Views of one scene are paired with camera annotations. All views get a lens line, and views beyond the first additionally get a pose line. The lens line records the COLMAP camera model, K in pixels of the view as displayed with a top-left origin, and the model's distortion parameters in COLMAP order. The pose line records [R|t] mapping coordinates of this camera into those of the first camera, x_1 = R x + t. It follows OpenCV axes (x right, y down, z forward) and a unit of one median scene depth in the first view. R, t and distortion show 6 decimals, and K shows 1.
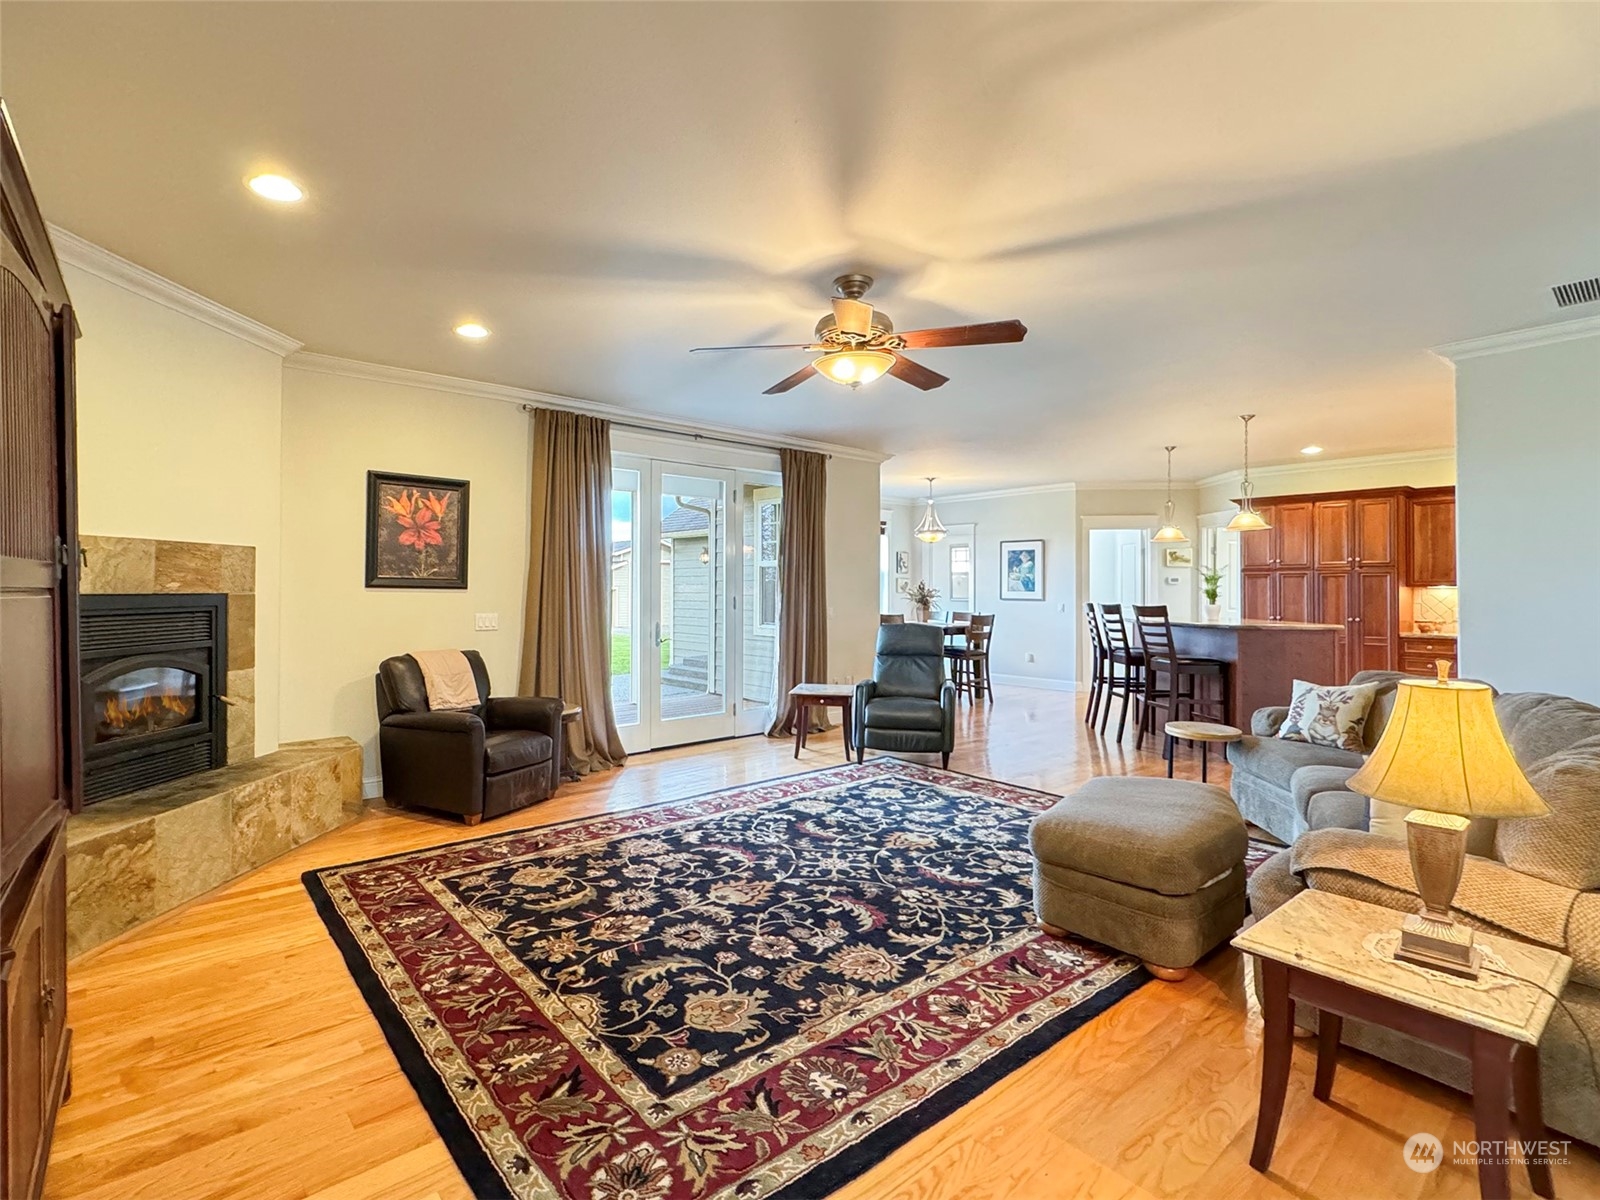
lens RADIAL K [[767.4, 0, 763.7], [0, 767.4, 590.2], [0, 0, 1]] dist [-0.000982, 0.000113]
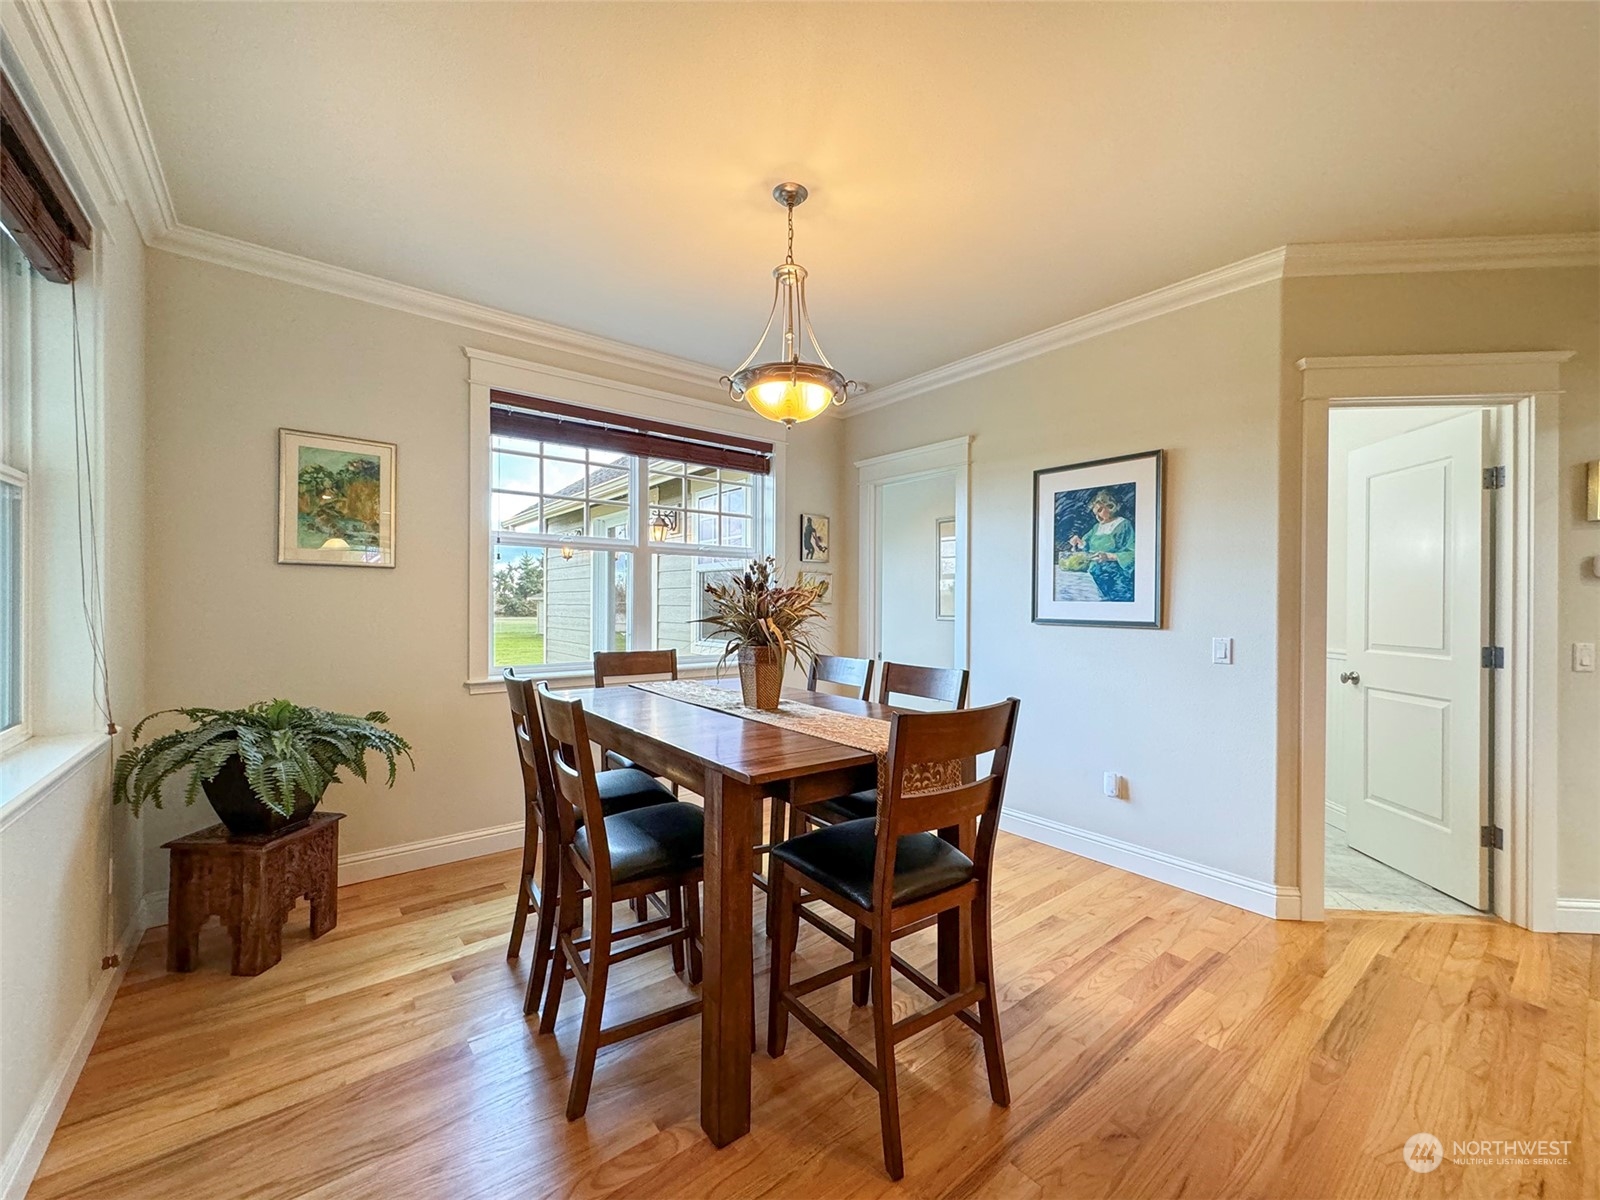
lens RADIAL K [[638.4, 0, 802.2], [0, 638.4, 606.6], [0, 0, 1]] dist [0.000688, 0.000091]
pose [[0.999557, 0.005880, -0.029186, 0.525395], [-0.005802, 0.999979, 0.002777, 0.010303], [0.029202, -0.002607, 0.999570, 1.760080]]
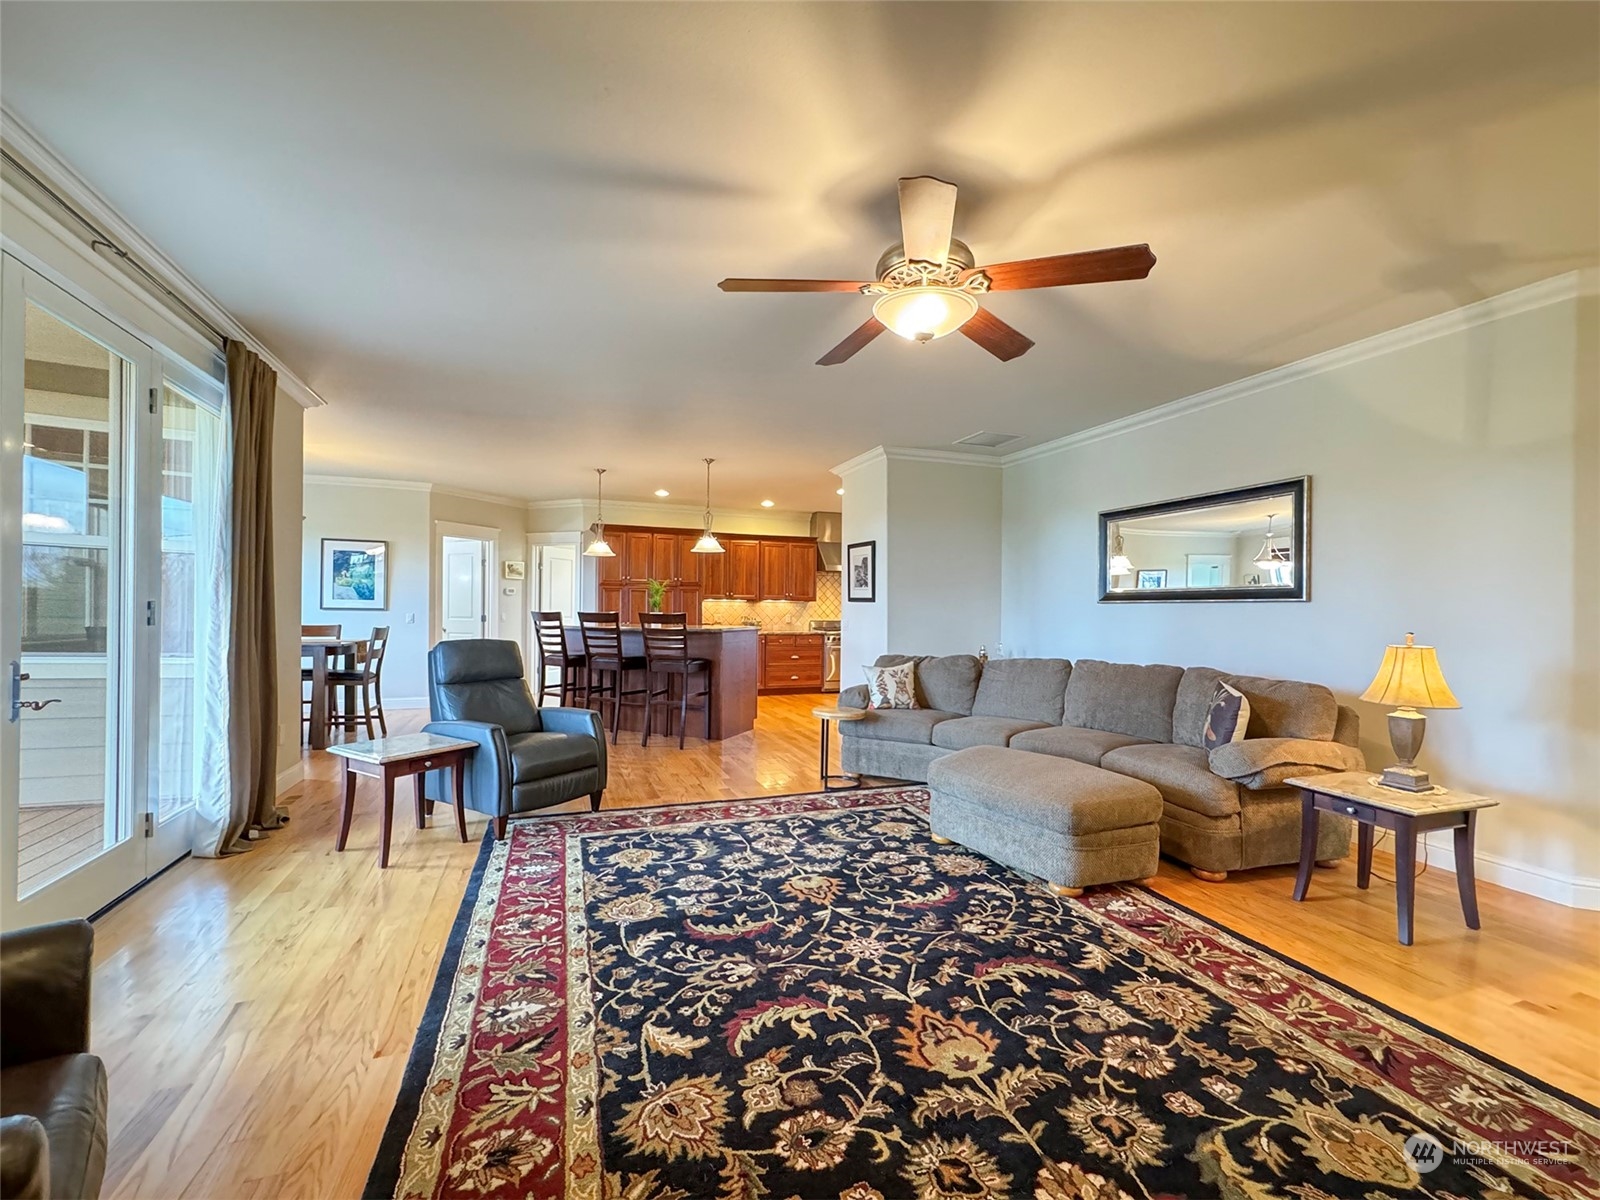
lens RADIAL K [[666.4, 0, 798.0], [0, 666.4, 605.4], [0, 0, 1]] dist [0.002753, 0.000228]
pose [[0.342274, 0.005642, 0.939583, -0.484348], [-0.008570, 0.999959, -0.002883, 0.014792], [-0.939561, -0.007065, 0.342308, 0.725348]]
